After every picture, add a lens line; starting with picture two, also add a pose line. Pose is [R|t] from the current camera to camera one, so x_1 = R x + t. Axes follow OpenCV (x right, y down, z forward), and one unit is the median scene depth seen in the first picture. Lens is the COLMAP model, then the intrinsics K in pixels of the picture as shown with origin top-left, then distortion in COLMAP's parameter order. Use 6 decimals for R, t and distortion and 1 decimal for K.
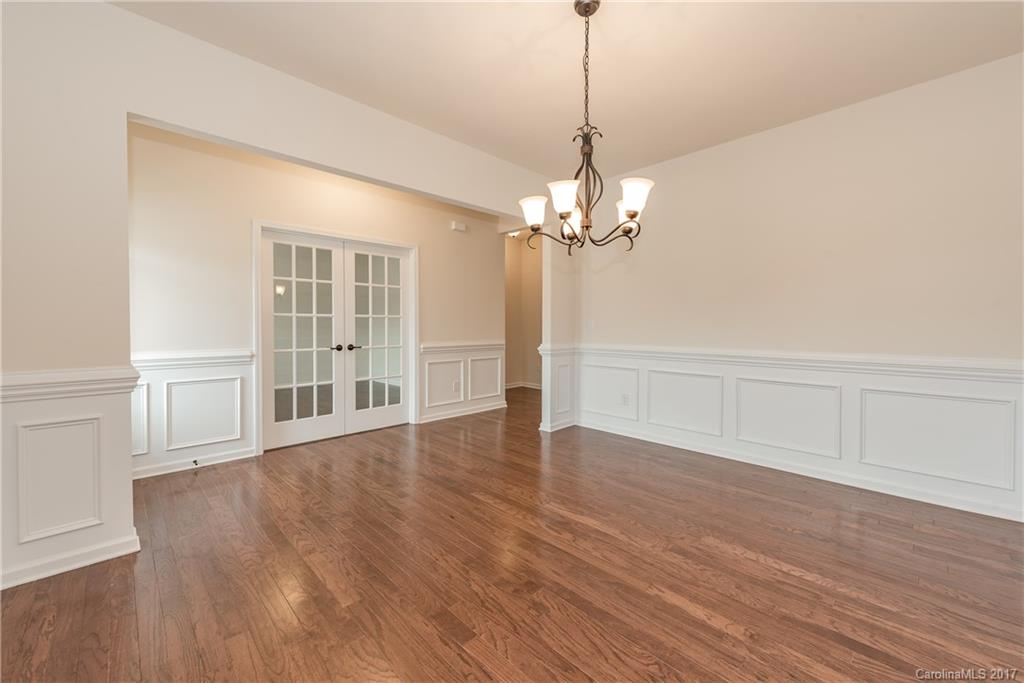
lens RADIAL K [[407.5, 0, 510.2], [0, 407.5, 331.5], [0, 0, 1]] dist [0.010073, -0.000472]
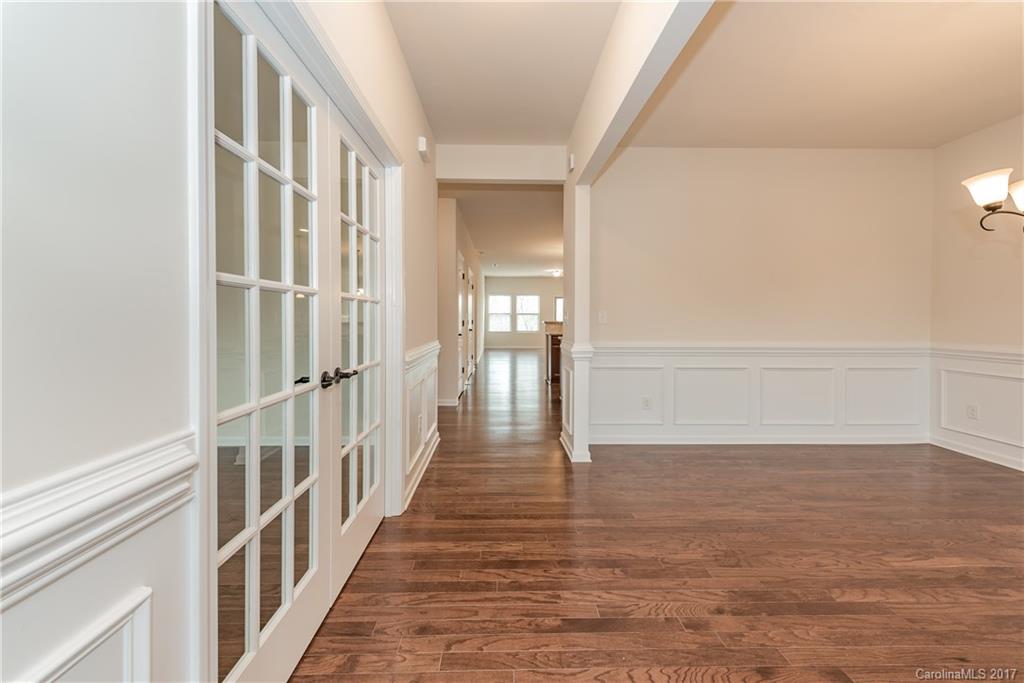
lens RADIAL K [[413.0, 0, 516.5], [0, 413.0, 322.1], [0, 0, 1]] dist [0.011645, -0.000778]
pose [[0.667767, -0.002712, 0.744365, -0.693756], [0.008068, 0.999961, -0.003594, -0.007838], [-0.744326, 0.008406, 0.667763, 0.756615]]
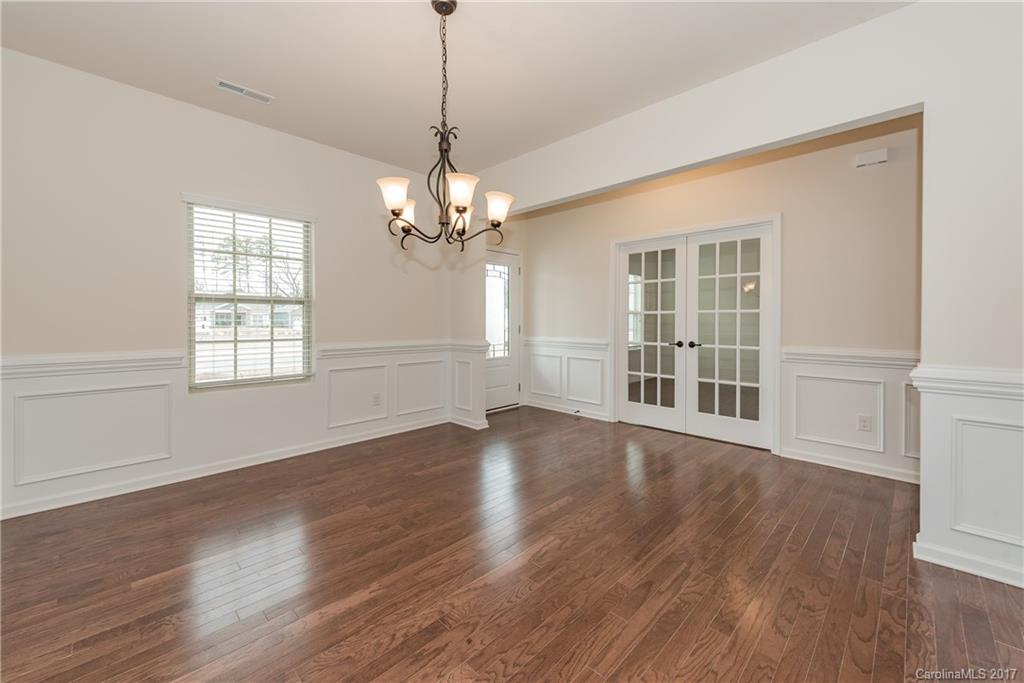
lens RADIAL K [[408.3, 0, 501.8], [0, 408.3, 325.0], [0, 0, 1]] dist [0.010005, -0.000081]
pose [[0.006799, 0.010670, -0.999920, 0.699690], [-0.016917, 0.999801, 0.010553, -0.012042], [0.999834, 0.016844, 0.006978, 0.669868]]
